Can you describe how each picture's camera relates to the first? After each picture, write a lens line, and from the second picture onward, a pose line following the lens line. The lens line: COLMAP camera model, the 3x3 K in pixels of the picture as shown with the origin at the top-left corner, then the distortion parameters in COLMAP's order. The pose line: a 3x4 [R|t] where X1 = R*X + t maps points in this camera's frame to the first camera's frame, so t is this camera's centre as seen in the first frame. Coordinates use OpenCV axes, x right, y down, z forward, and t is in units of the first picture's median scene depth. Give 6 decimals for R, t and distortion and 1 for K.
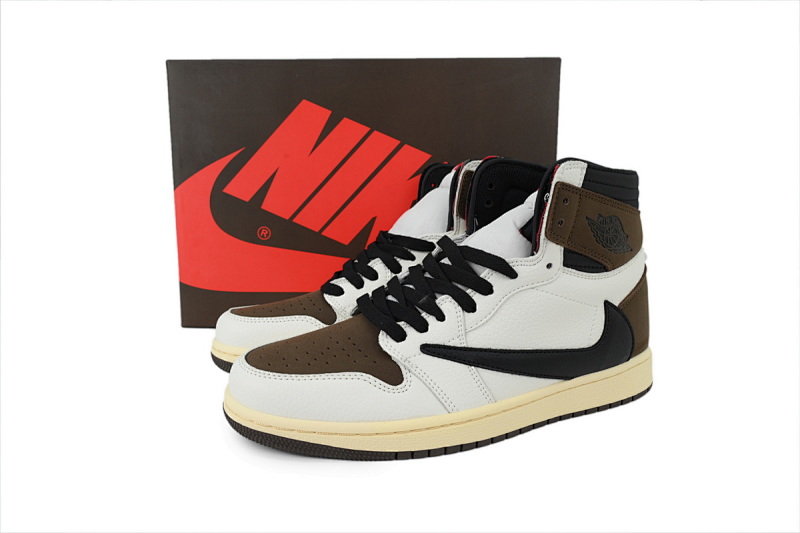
lens RADIAL K [[566.8, 0, 402.0], [0, 566.8, 266.6], [0, 0, 1]] dist [0.029019, 0.000113]
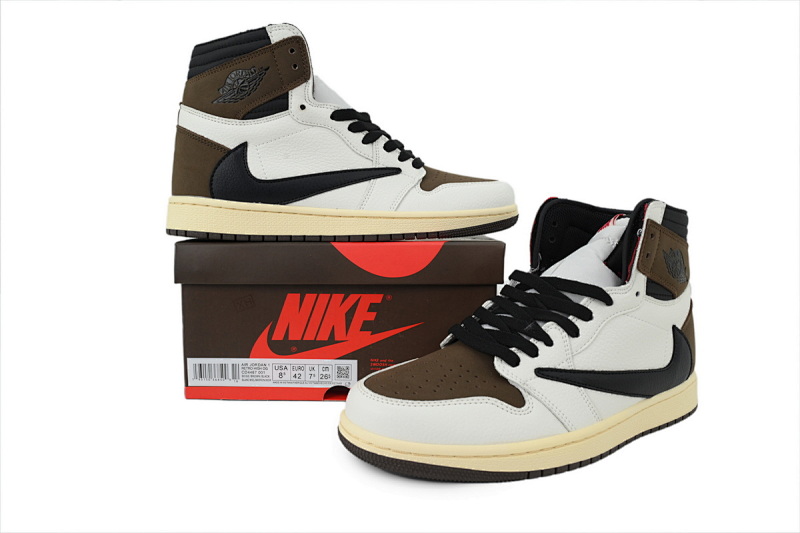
lens RADIAL K [[566.8, 0, 400.0], [0, 566.8, 267.8], [0, 0, 1]] dist [0.029019, 0.000113]
pose [[0.984059, -0.001290, 0.177837, -0.400541], [0.015189, 0.996929, -0.076818, 0.026770], [-0.177192, 0.078295, 0.981057, -0.017140]]
